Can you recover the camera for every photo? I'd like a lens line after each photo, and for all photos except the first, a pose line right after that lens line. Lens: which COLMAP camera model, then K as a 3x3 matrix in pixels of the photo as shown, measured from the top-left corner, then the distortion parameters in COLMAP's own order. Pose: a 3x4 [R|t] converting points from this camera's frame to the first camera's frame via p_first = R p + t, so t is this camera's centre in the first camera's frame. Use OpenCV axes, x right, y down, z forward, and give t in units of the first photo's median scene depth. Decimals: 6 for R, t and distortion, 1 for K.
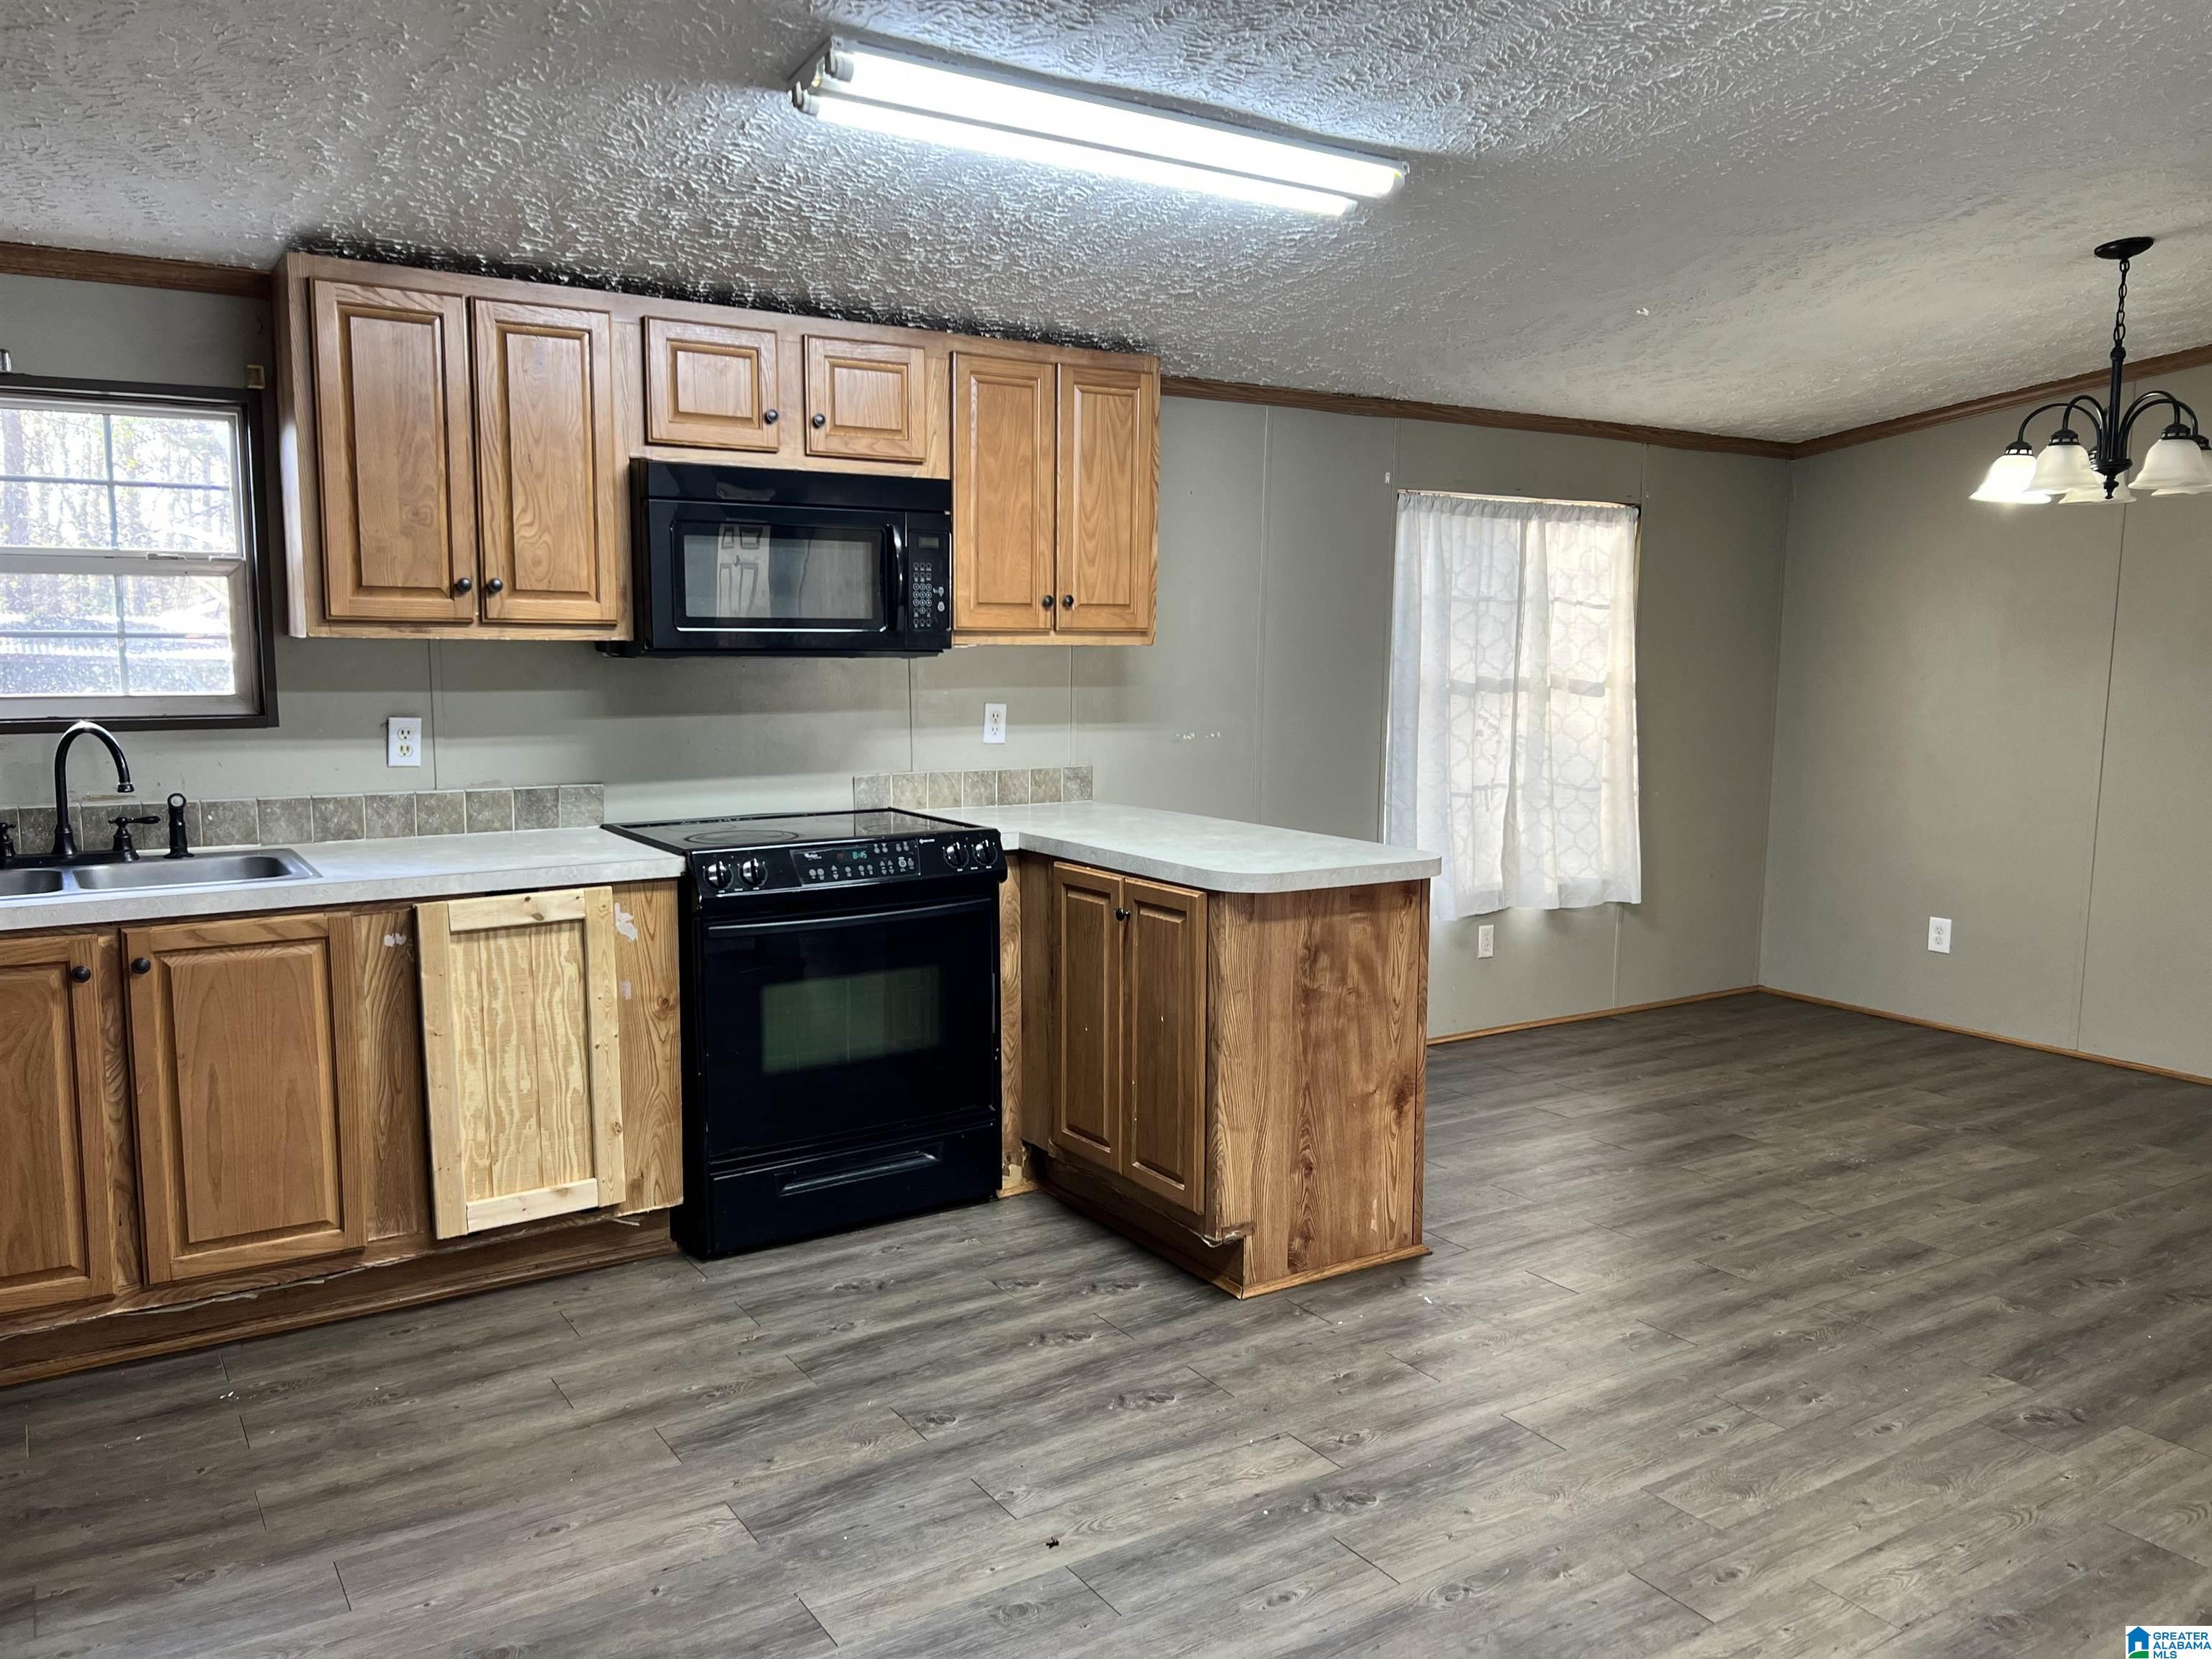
lens RADIAL K [[1666.2, 0, 1116.7], [0, 1666.2, 837.2], [0, 0, 1]] dist [0.046579, -0.052273]
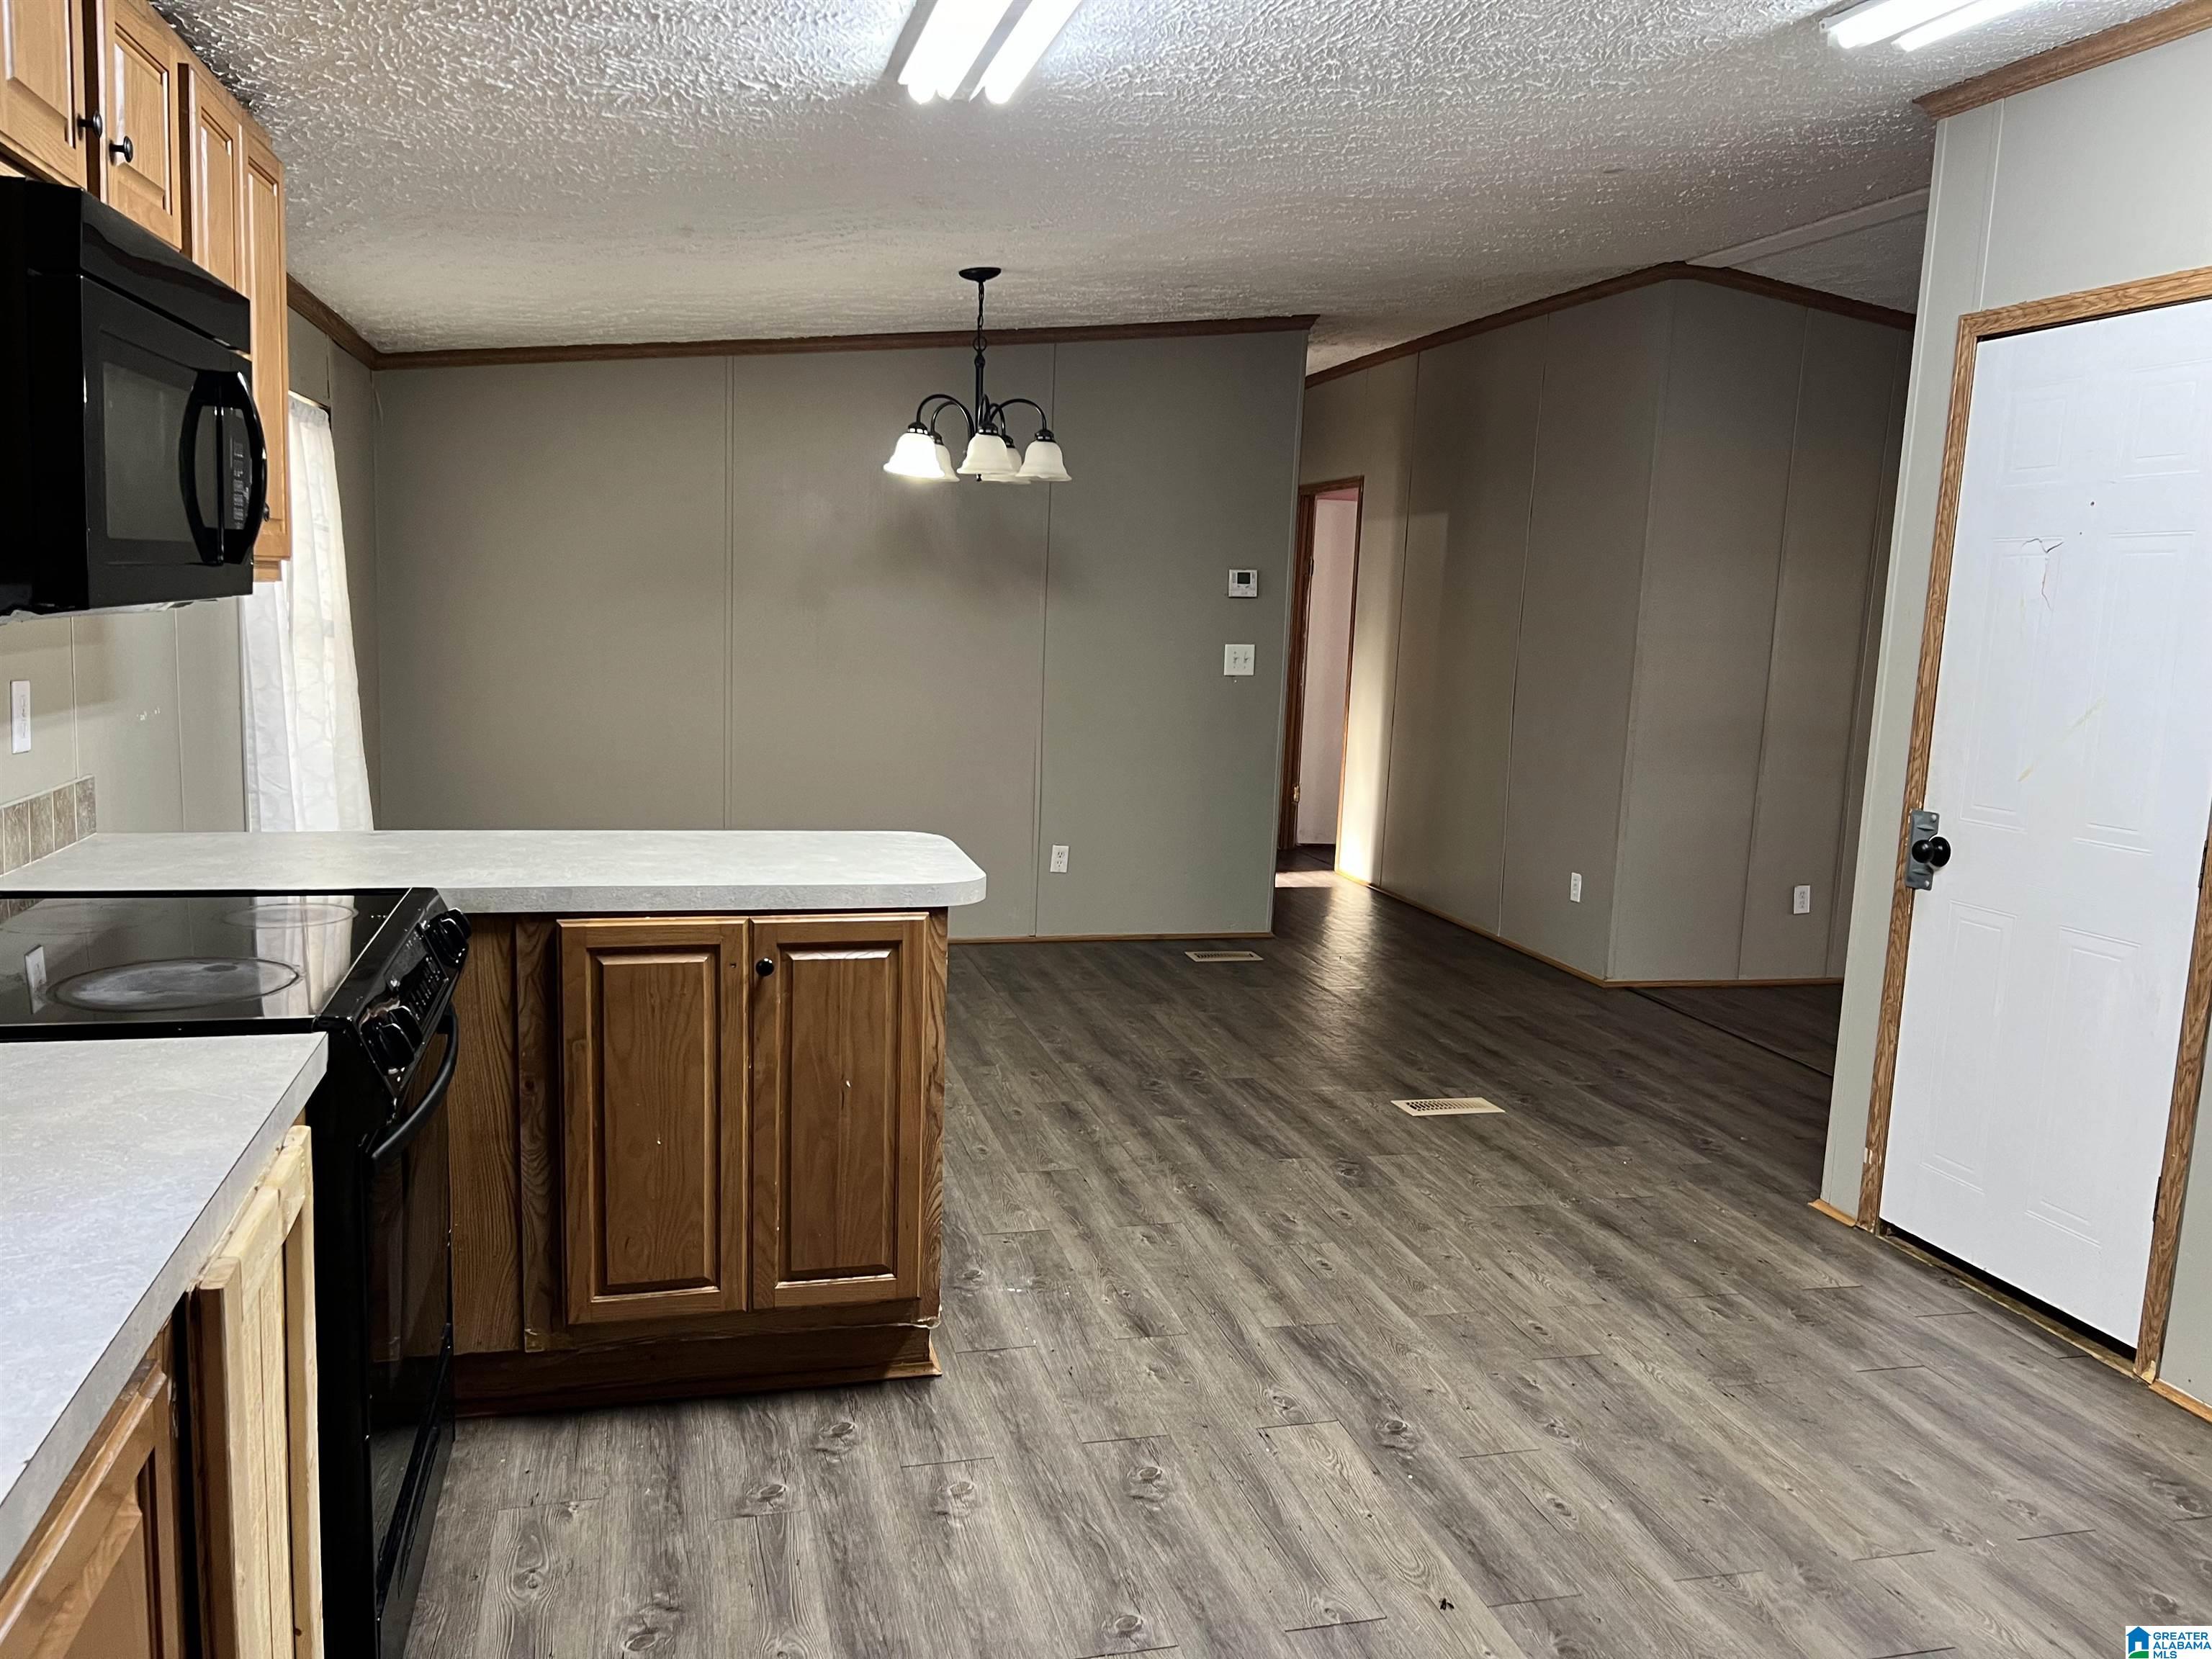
lens RADIAL K [[1666.2, 0, 1112.7], [0, 1666.2, 814.3], [0, 0, 1]] dist [0.046579, -0.052273]
pose [[0.304622, -0.119436, 0.944955, -0.678399], [0.071775, 0.992164, 0.102265, -0.091163], [-0.949765, 0.036672, 0.310807, 0.637219]]
